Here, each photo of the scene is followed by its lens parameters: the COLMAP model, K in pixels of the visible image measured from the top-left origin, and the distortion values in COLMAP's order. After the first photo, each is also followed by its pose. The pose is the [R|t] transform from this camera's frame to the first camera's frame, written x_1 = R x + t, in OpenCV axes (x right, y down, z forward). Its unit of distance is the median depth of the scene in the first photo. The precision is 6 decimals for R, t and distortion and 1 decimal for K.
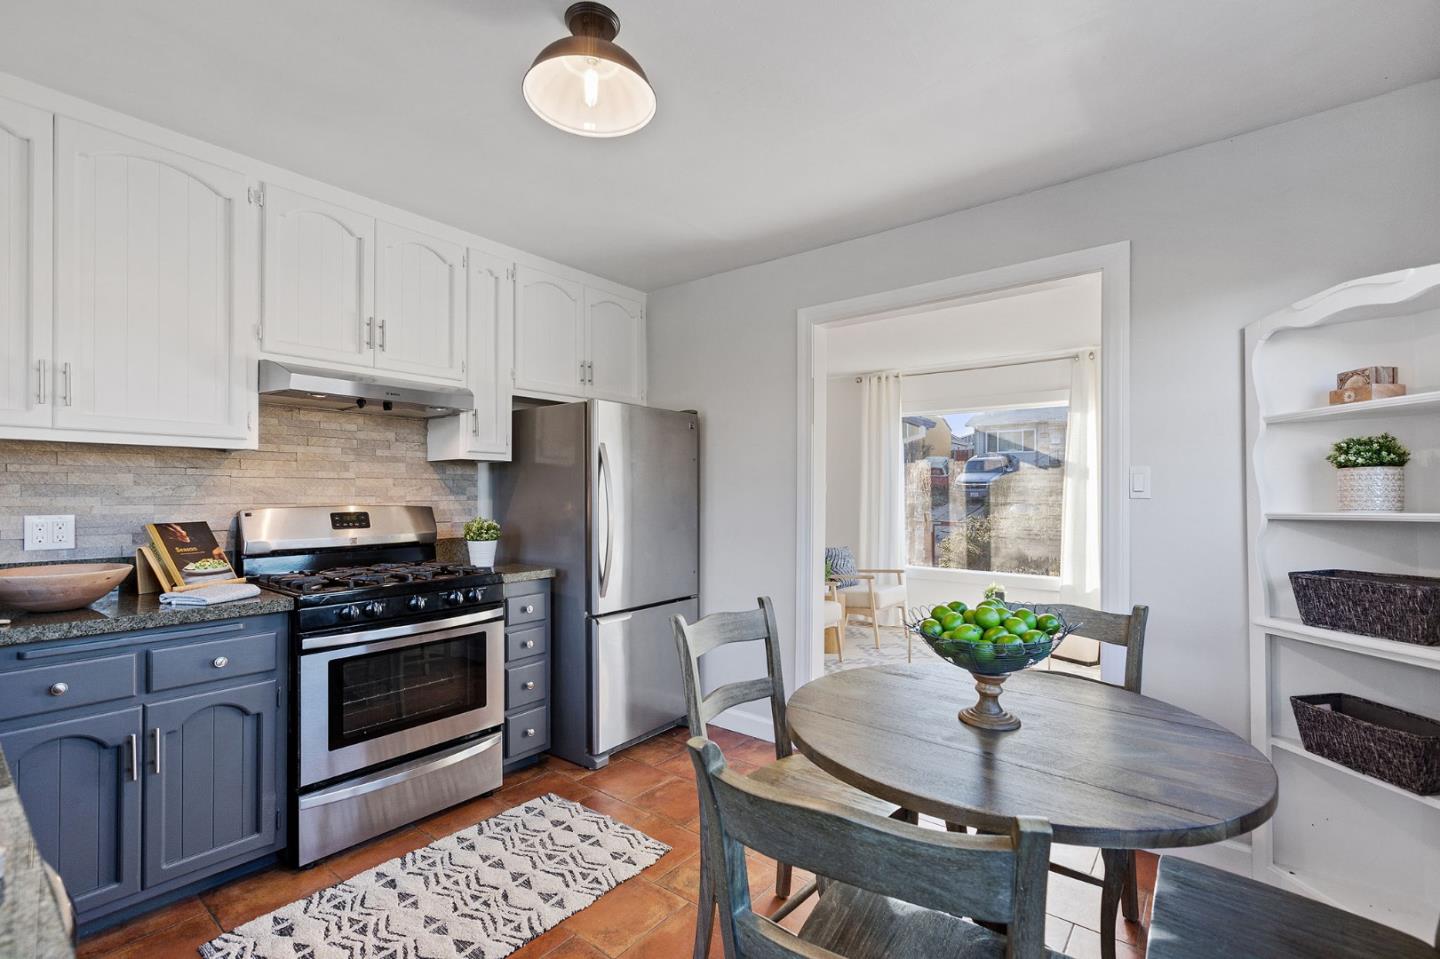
lens RADIAL K [[632.2, 0, 721.9], [0, 632.2, 493.9], [0, 0, 1]] dist [-0.001744, -0.000045]
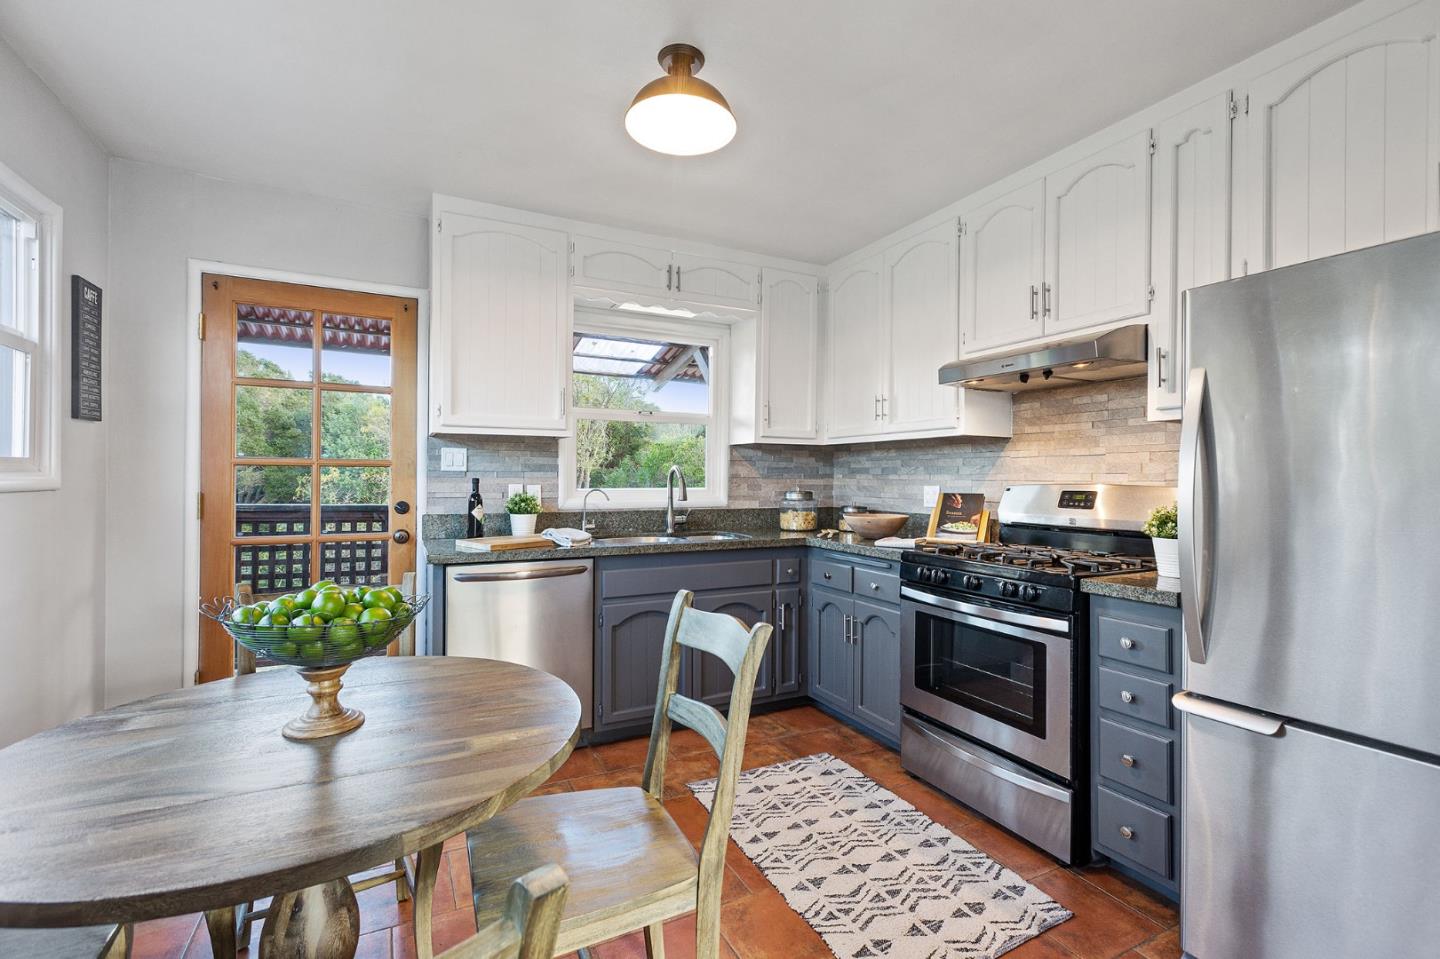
lens RADIAL K [[635.2, 0, 720.0], [0, 635.2, 479.5], [0, 0, 1]] dist [0.000065, -0.000090]
pose [[-0.414039, -0.002969, -0.910254, 0.592258], [-0.008675, 0.999962, 0.000684, 0.019776], [0.910218, 0.008179, -0.414049, 1.112393]]
